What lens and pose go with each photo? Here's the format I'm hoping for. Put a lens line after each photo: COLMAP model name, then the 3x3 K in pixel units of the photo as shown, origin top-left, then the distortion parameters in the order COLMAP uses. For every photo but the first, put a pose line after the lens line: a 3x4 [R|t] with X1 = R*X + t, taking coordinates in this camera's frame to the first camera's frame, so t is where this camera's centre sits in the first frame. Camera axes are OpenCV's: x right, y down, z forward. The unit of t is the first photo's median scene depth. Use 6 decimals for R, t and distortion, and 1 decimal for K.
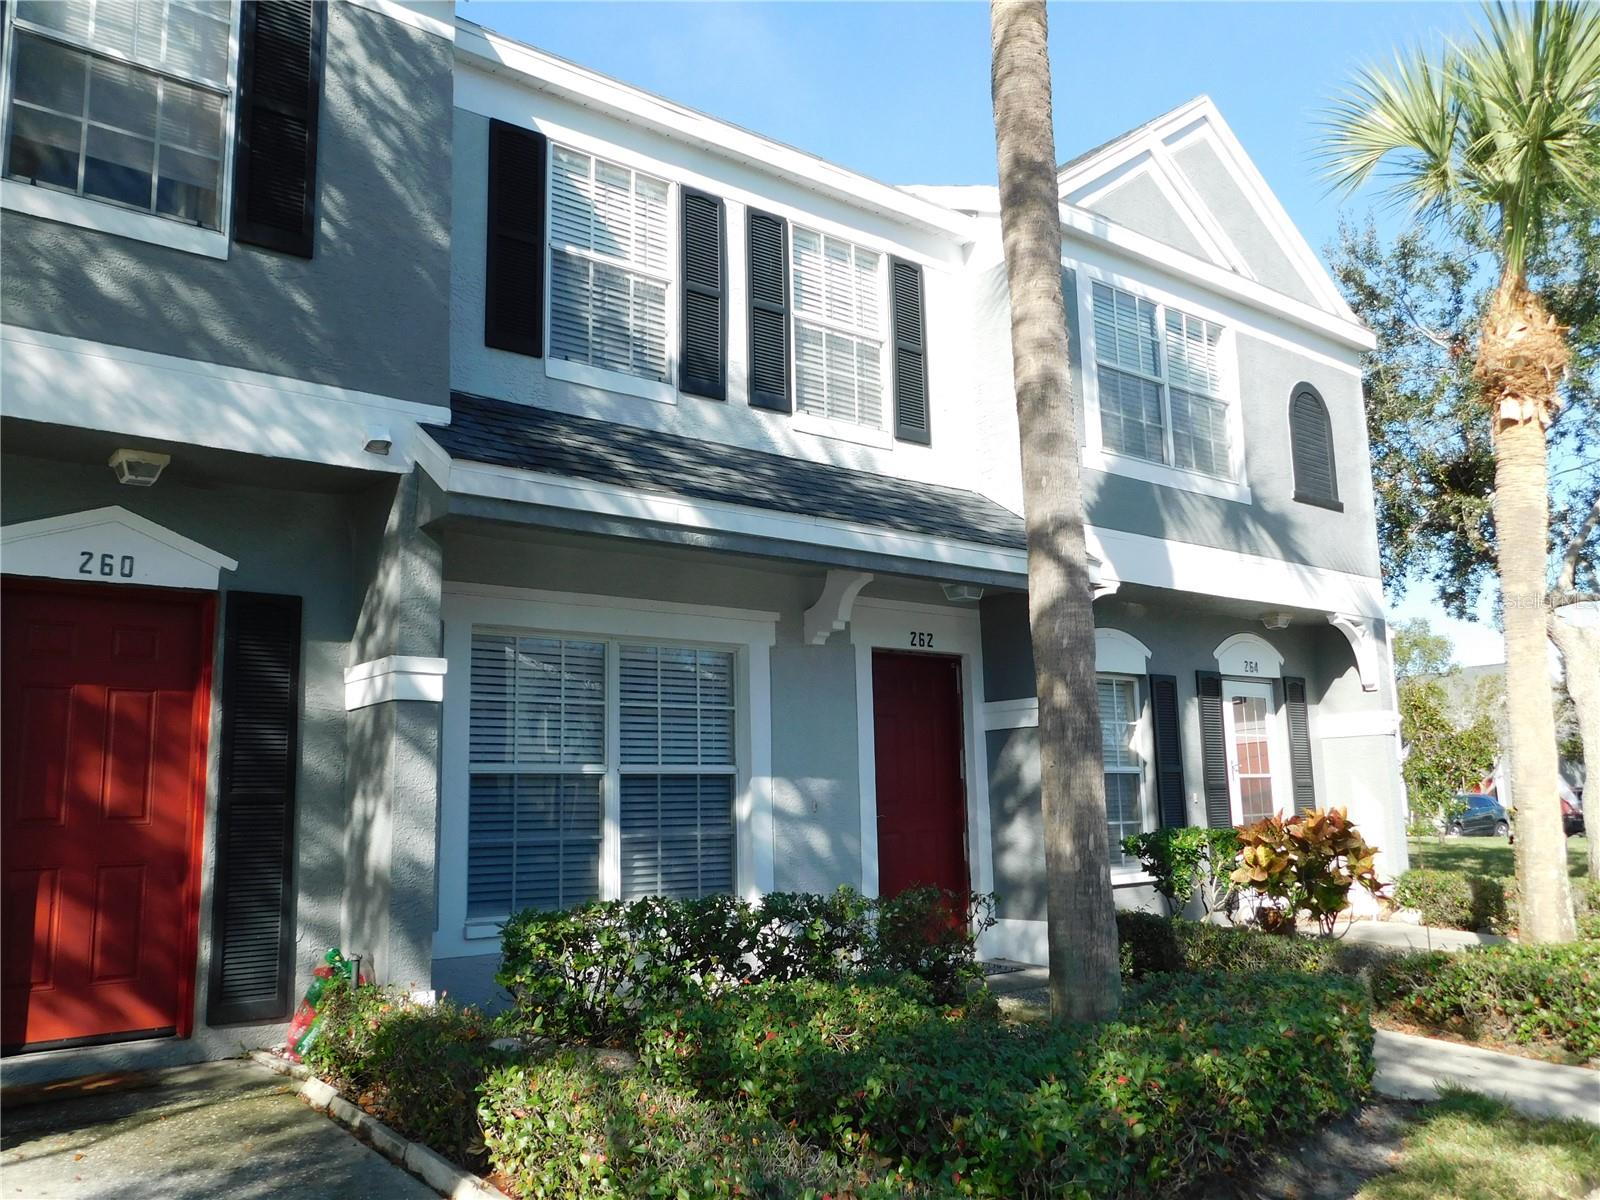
lens RADIAL K [[1294.0, 0, 800.1], [0, 1294.0, 602.8], [0, 0, 1]] dist [0.010894, 0.003991]
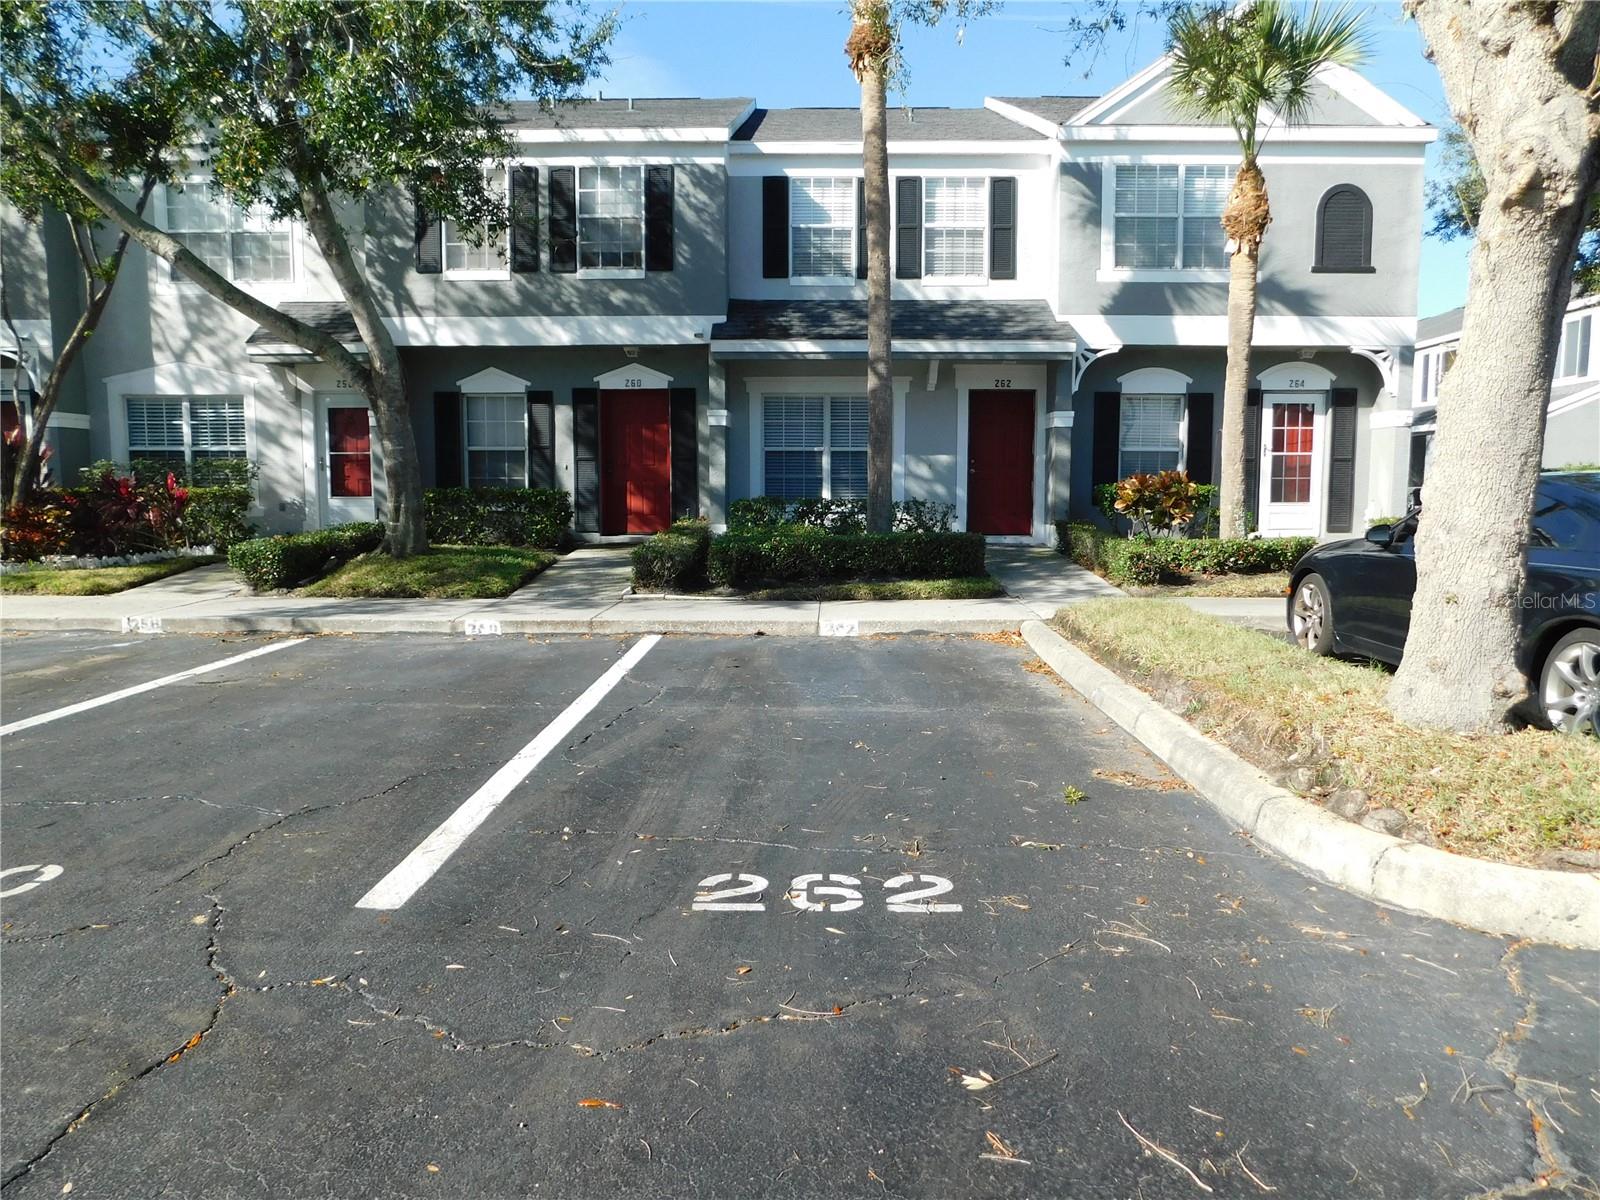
lens RADIAL K [[1062.2, 0, 813.7], [0, 1062.2, 594.9], [0, 0, 1]] dist [-0.051395, 0.030754]
pose [[0.776079, 0.087218, -0.624575, 1.037075], [0.082513, 0.967832, 0.237681, -0.076999], [0.625214, -0.235994, 0.743918, -0.526282]]
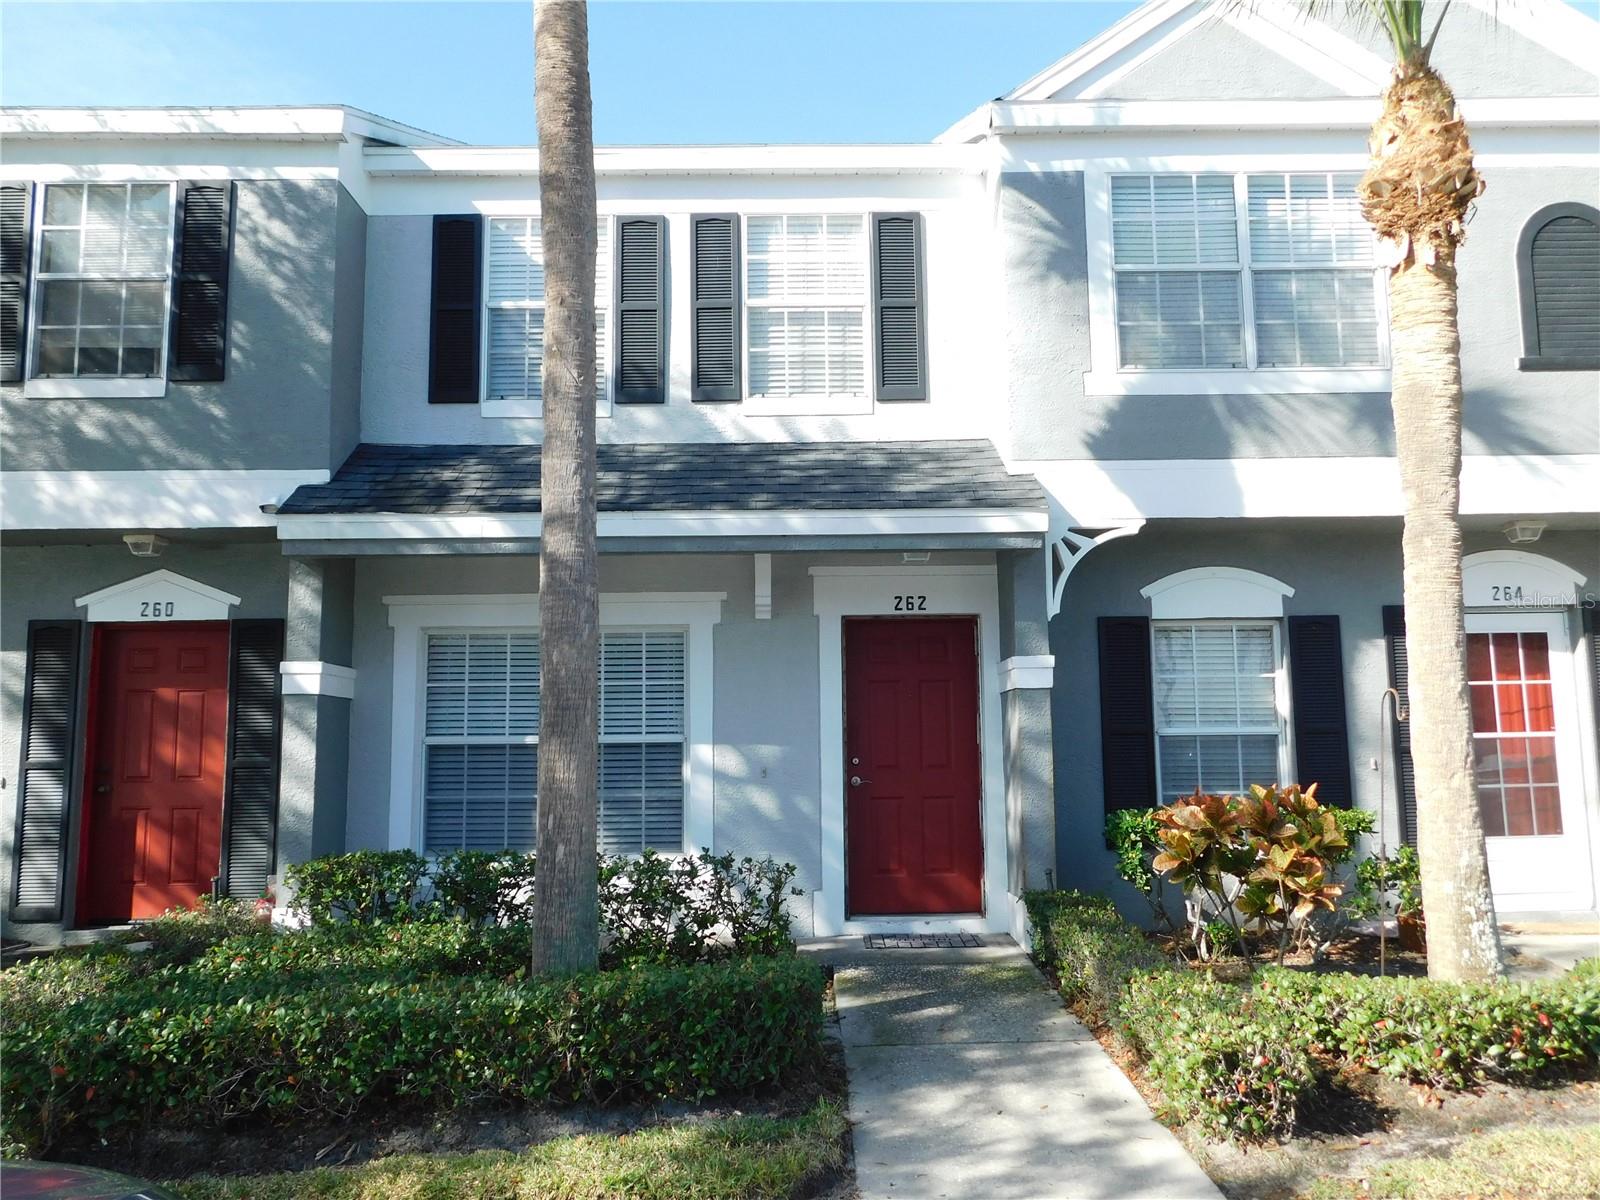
lens RADIAL K [[1294.0, 0, 808.3], [0, 1294.0, 598.4], [0, 0, 1]] dist [0.010894, 0.003991]
pose [[0.786121, -0.064291, -0.614719, 0.726682], [0.092299, 0.995634, 0.013906, 0.005199], [0.611142, -0.067670, 0.788623, 0.205162]]
